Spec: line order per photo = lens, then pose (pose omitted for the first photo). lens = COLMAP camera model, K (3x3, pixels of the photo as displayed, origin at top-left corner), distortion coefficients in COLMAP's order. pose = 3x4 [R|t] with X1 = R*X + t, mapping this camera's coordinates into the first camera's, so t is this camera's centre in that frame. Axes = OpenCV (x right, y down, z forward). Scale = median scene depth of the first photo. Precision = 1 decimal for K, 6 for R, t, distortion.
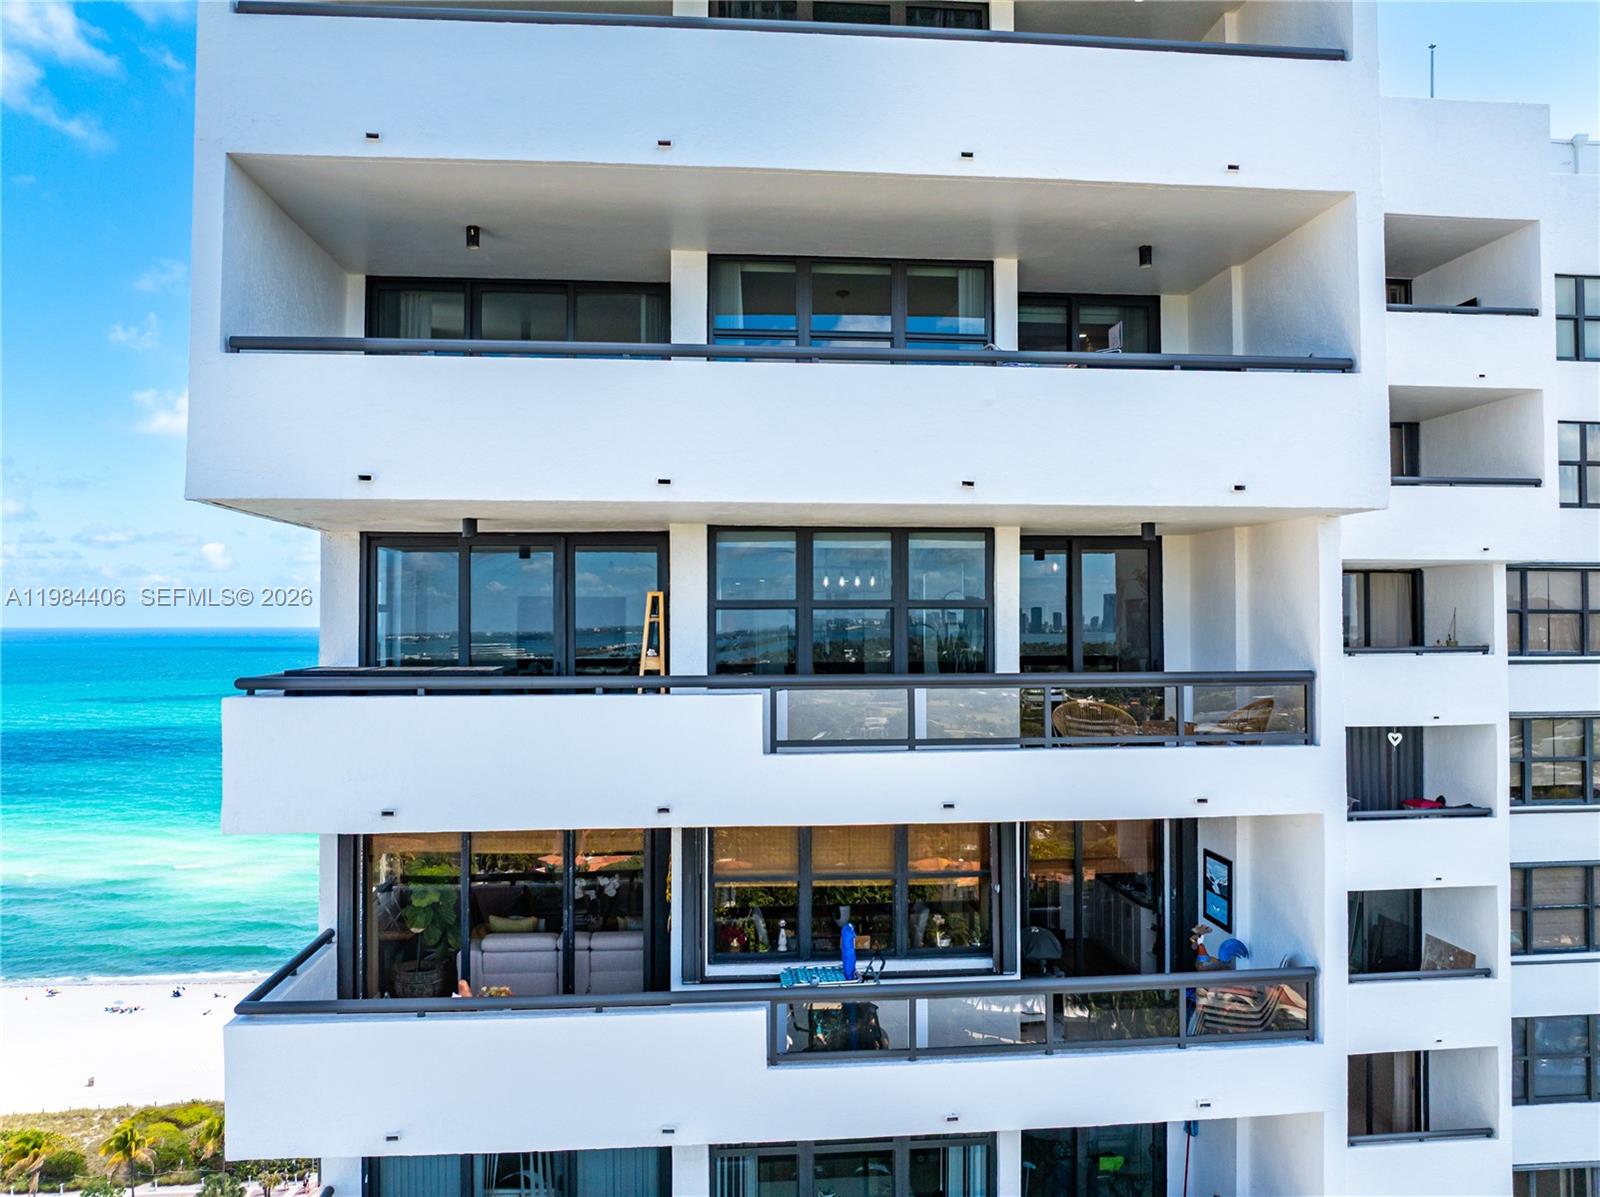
lens RADIAL K [[1146.6, 0, 804.4], [0, 1146.6, 574.9], [0, 0, 1]] dist [-0.041871, 0.005136]
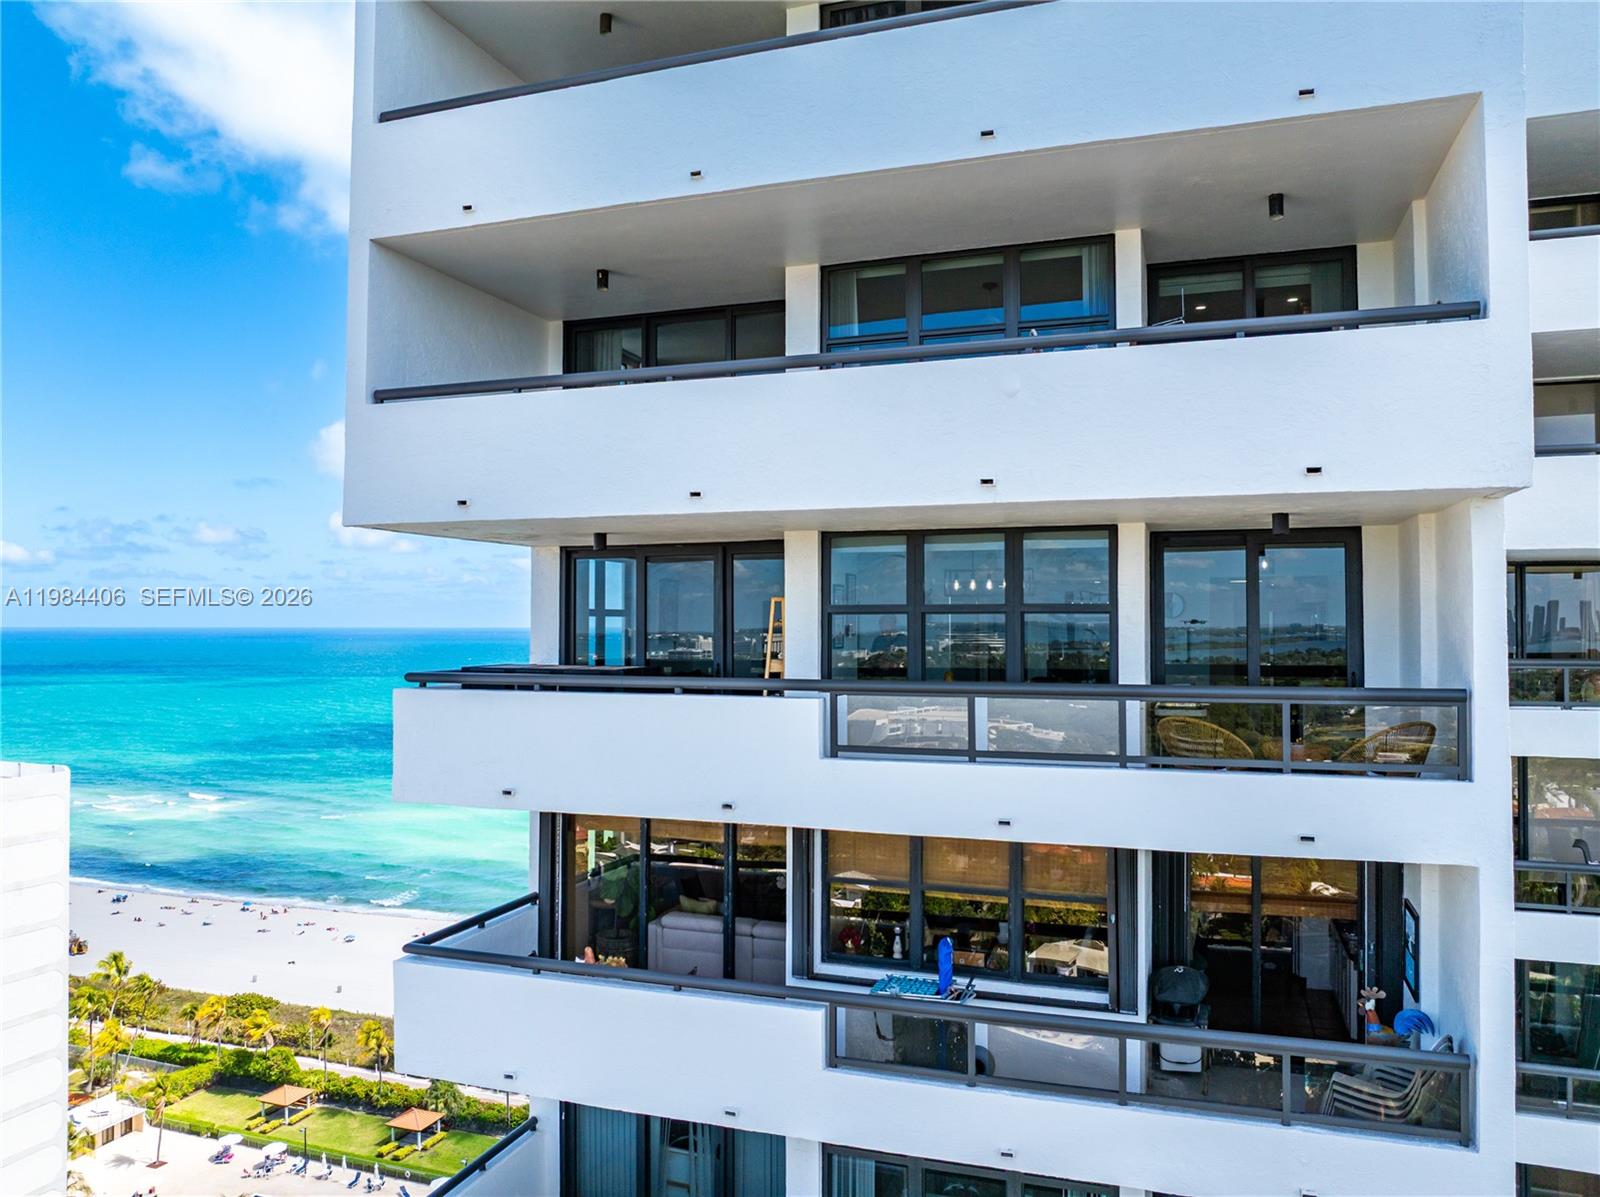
lens RADIAL K [[1146.6, 0, 804.4], [0, 1146.6, 574.9], [0, 0, 1]] dist [-0.041871, 0.005136]
pose [[0.908937, -0.015760, -0.416635, 0.325257], [0.015313, 0.999873, -0.004414, -0.000650], [0.416652, -0.002368, 0.909063, 0.065025]]
